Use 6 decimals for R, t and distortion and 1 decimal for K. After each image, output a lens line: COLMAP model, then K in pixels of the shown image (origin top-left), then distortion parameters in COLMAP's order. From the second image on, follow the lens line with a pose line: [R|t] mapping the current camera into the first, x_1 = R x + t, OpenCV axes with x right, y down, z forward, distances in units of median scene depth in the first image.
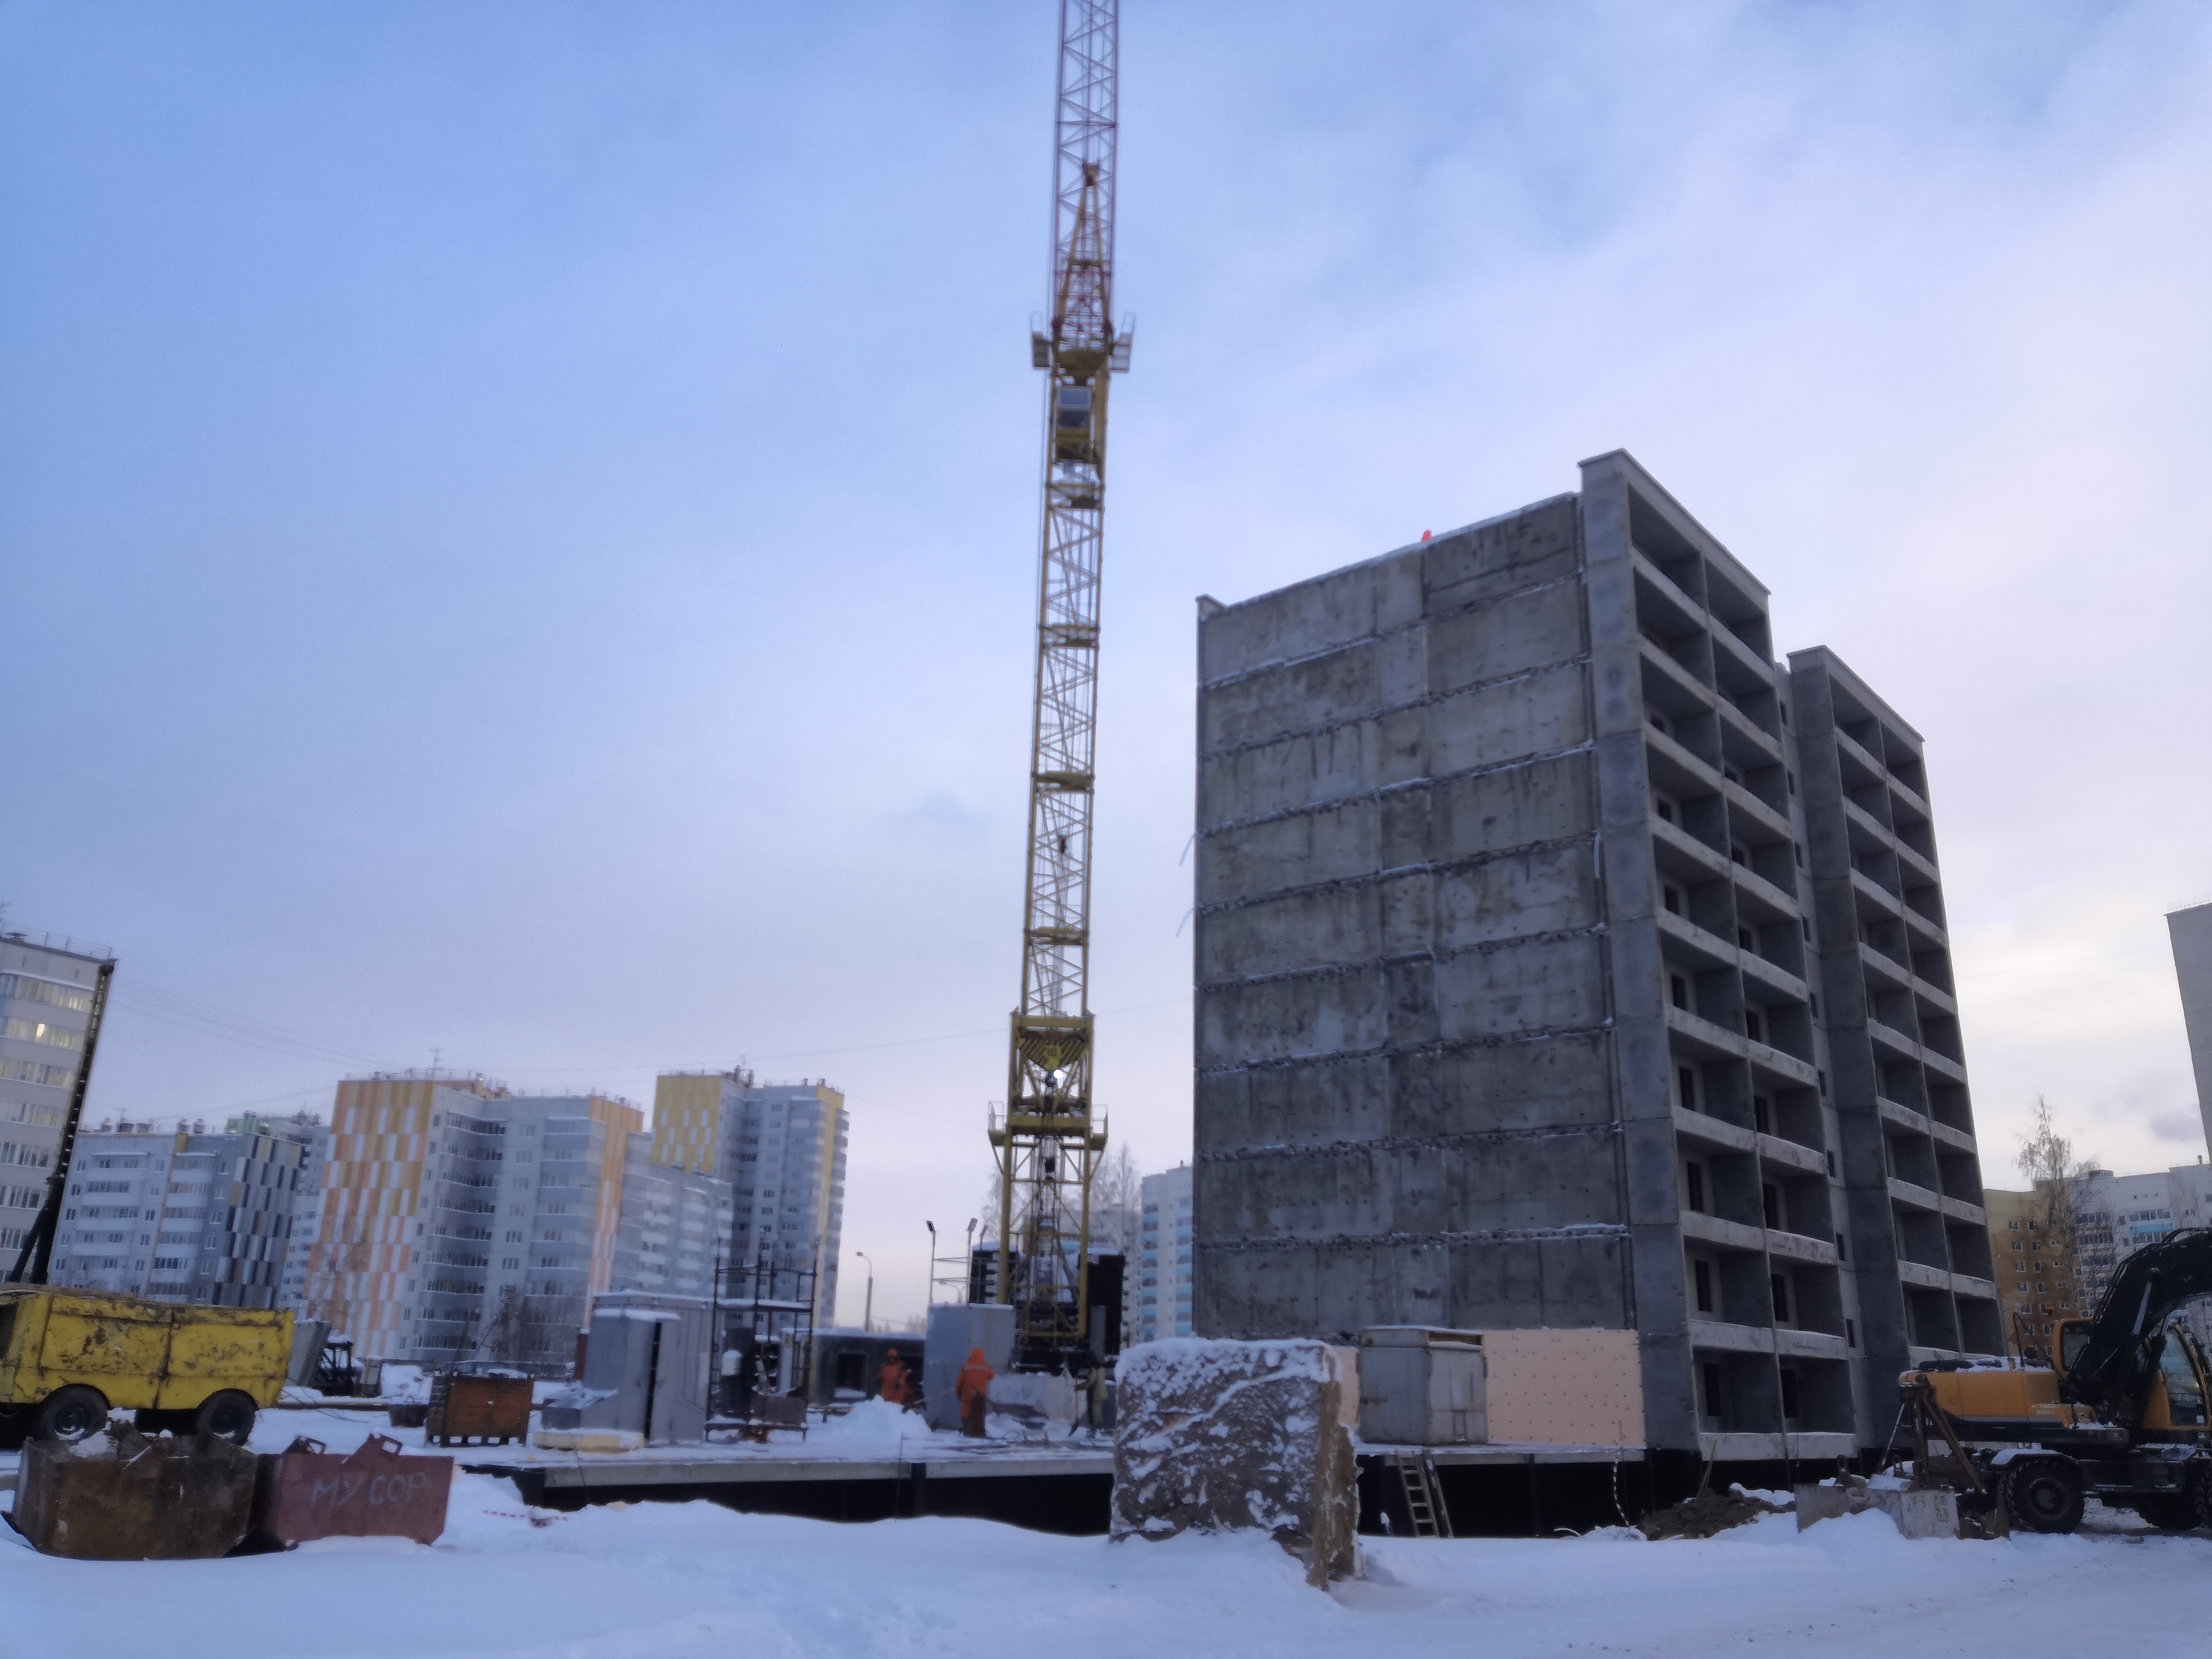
lens RADIAL K [[1702.5, 0, 1102.2], [0, 1702.5, 813.9], [0, 0, 1]] dist [0.002252, -0.001683]
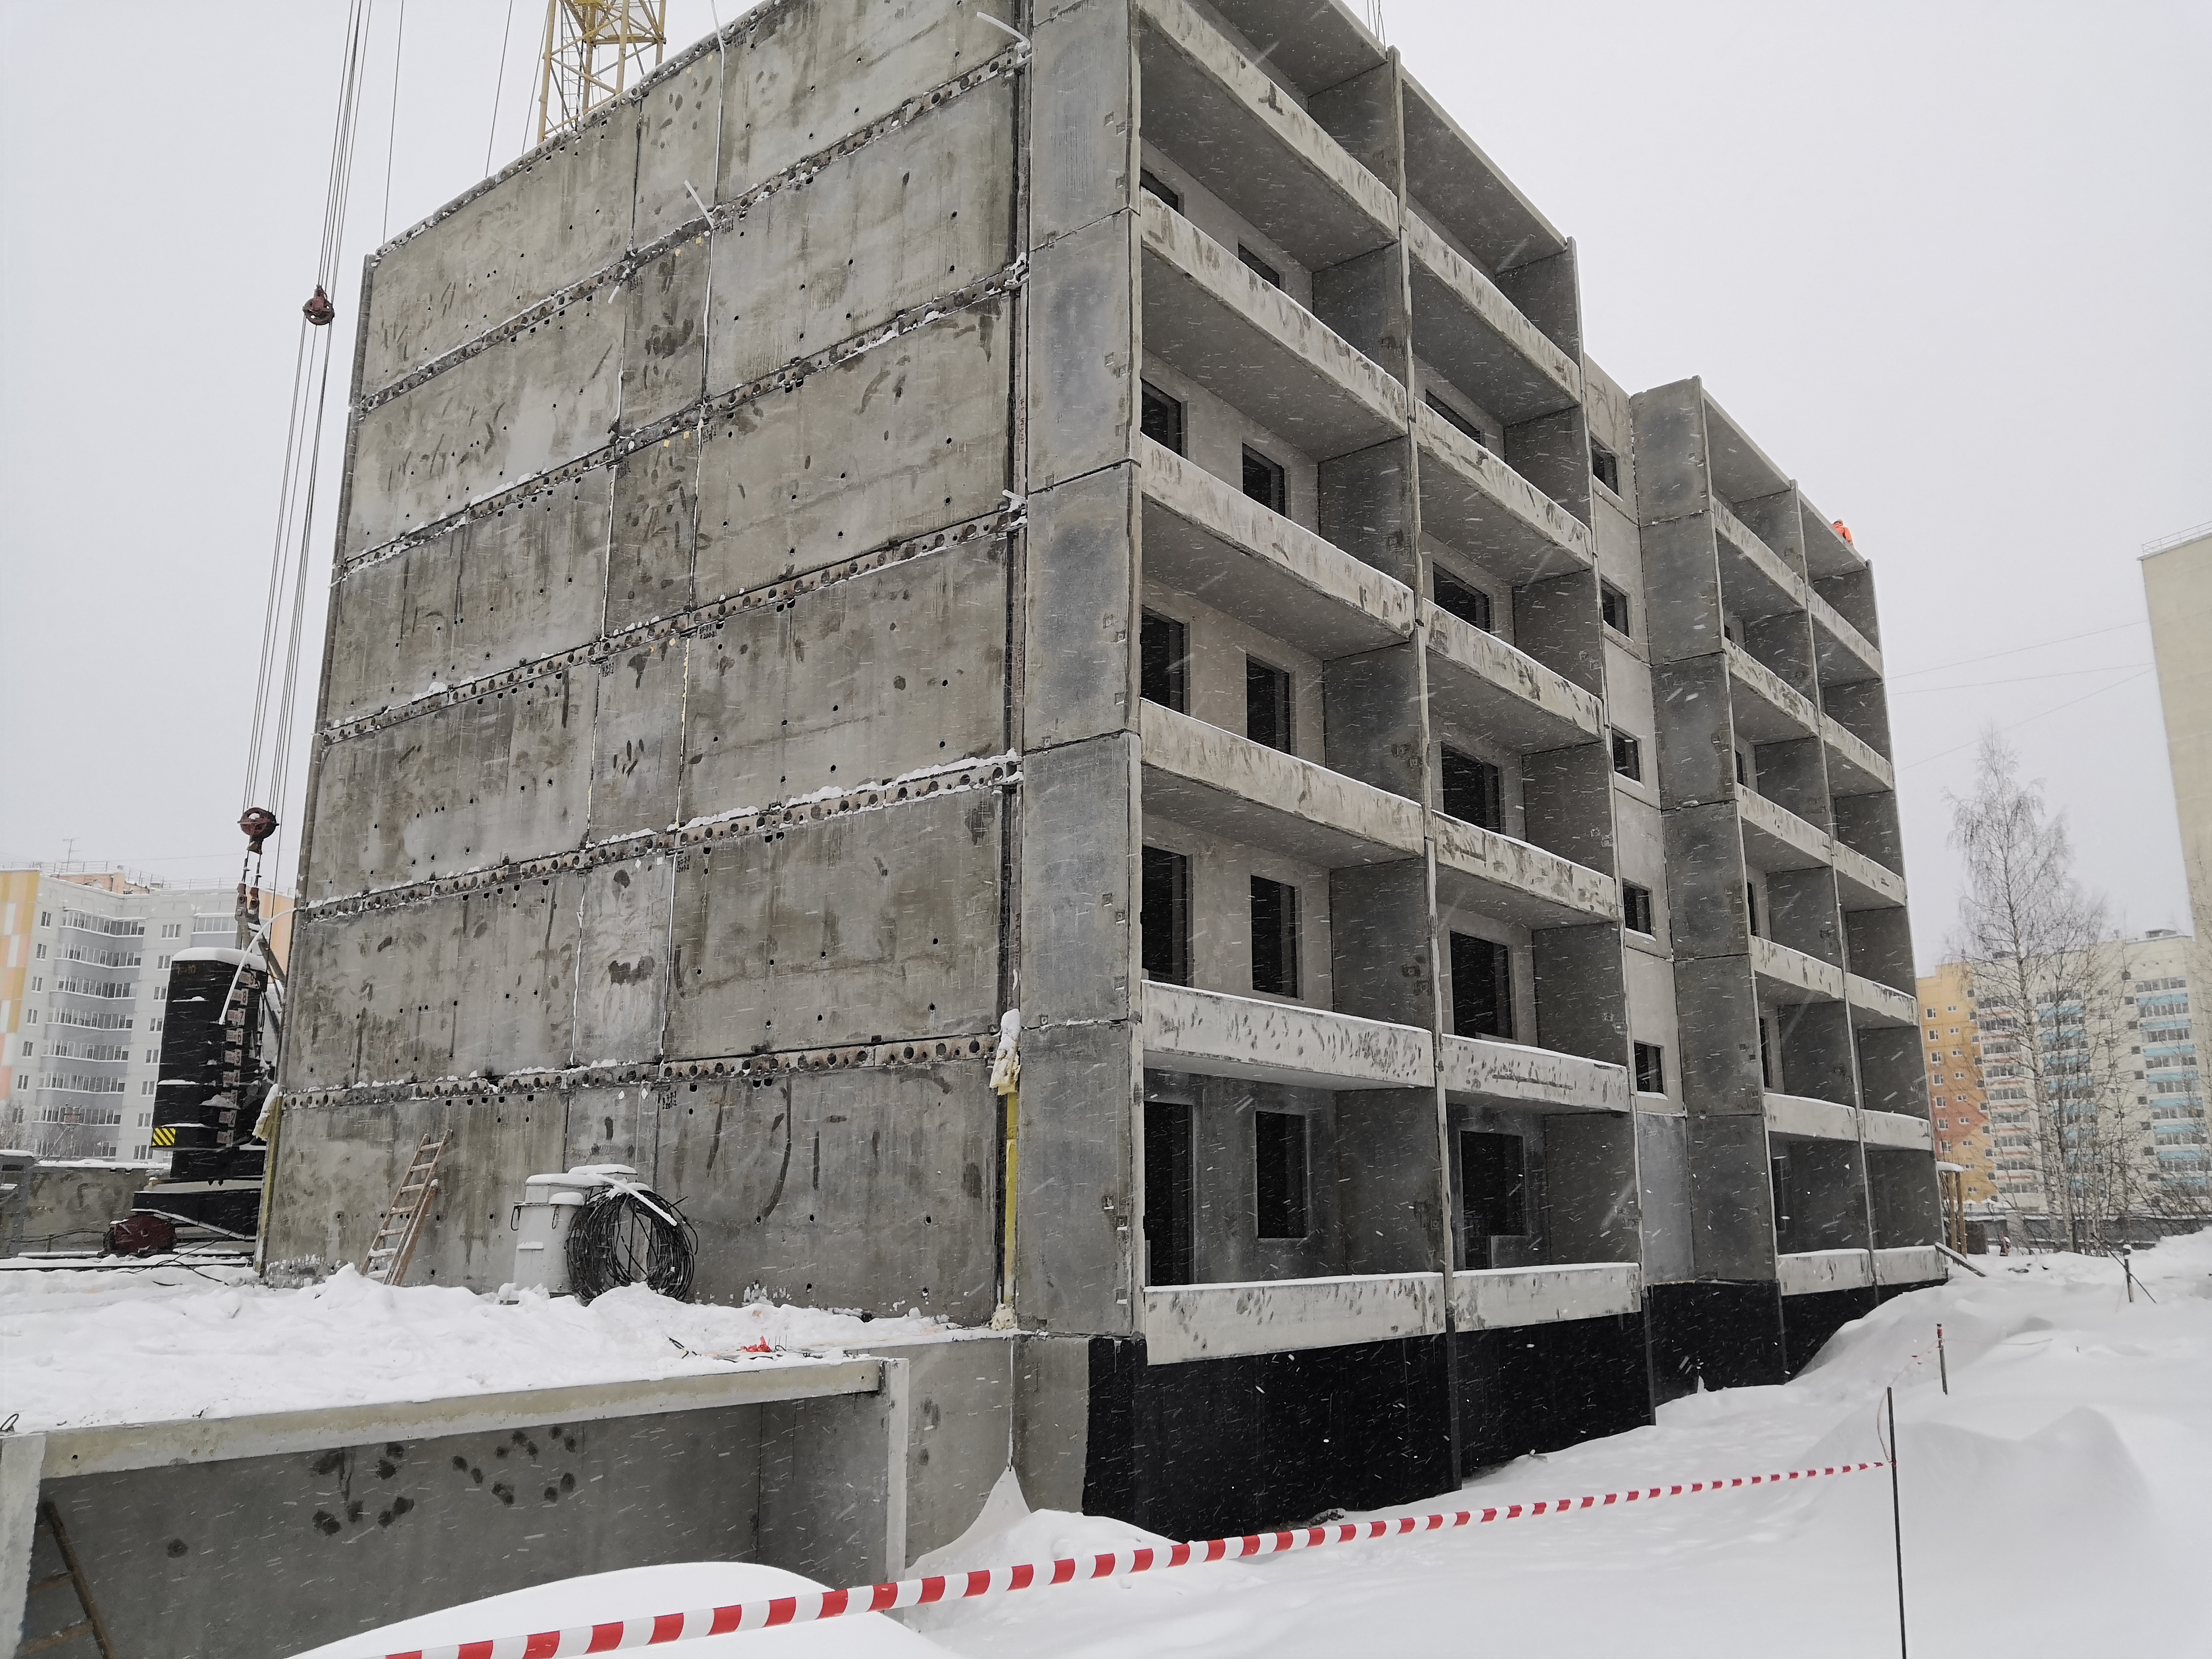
lens RADIAL K [[1702.5, 0, 1109.0], [0, 1702.5, 843.6], [0, 0, 1]] dist [0.002252, -0.001683]
pose [[0.998708, -0.014928, 0.048584, 0.276357], [0.009453, 0.993772, 0.111029, 0.196263], [-0.049938, -0.110427, 0.992629, 0.555782]]
